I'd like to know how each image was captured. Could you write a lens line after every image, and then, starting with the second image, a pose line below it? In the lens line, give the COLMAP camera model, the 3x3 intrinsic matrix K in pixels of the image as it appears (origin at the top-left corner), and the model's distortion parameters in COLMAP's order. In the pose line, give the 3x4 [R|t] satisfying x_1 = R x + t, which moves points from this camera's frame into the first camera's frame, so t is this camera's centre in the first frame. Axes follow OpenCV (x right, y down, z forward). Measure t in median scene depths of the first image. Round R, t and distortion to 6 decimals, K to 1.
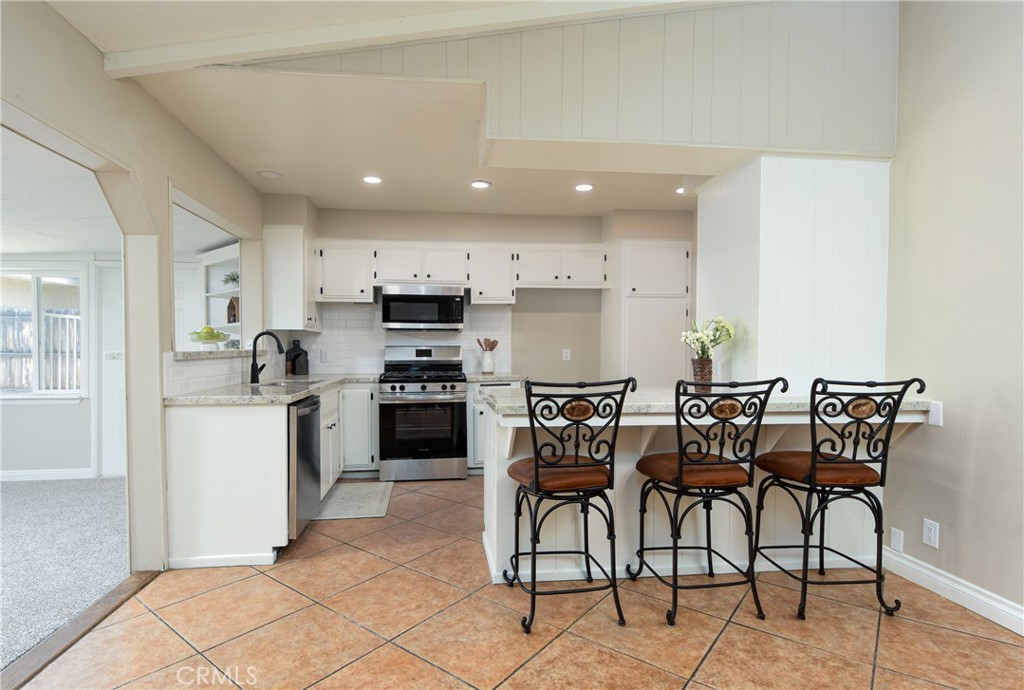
lens RADIAL K [[518.5, 0, 490.2], [0, 518.5, 356.1], [0, 0, 1]] dist [0.002844, -0.000413]
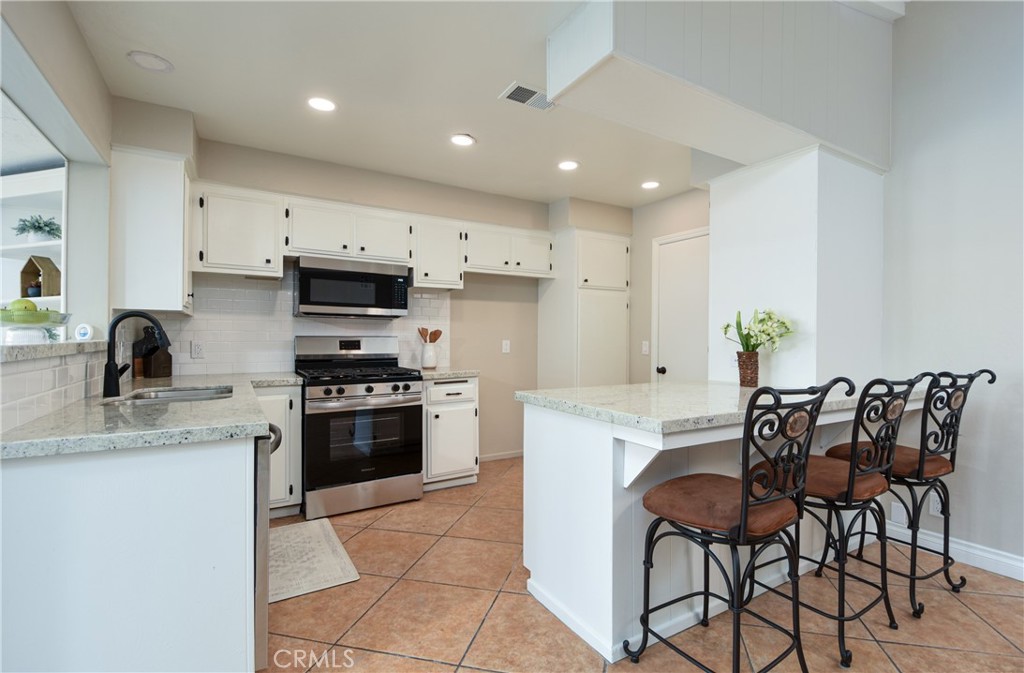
lens RADIAL K [[475.7, 0, 539.3], [0, 475.7, 337.7], [0, 0, 1]] dist [0.021106, -0.020947]
pose [[0.899230, 0.005428, 0.437442, -0.209515], [0.002271, 0.999852, -0.017075, -0.004350], [-0.437469, 0.016348, 0.899085, 0.237235]]
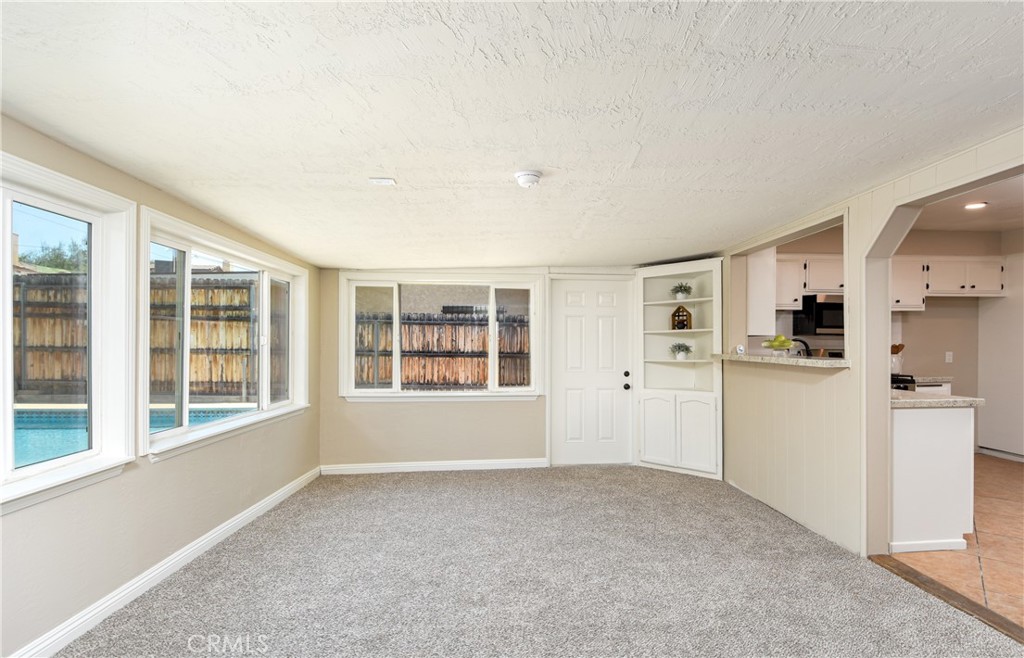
lens RADIAL K [[476.7, 0, 553.0], [0, 476.7, 342.4], [0, 0, 1]] dist [0.061652, -0.052556]
pose [[0.999779, 0.001240, -0.020974, -0.787652], [-0.001719, 0.999737, -0.022848, -0.011064], [0.020941, 0.022879, 0.999519, -0.038489]]
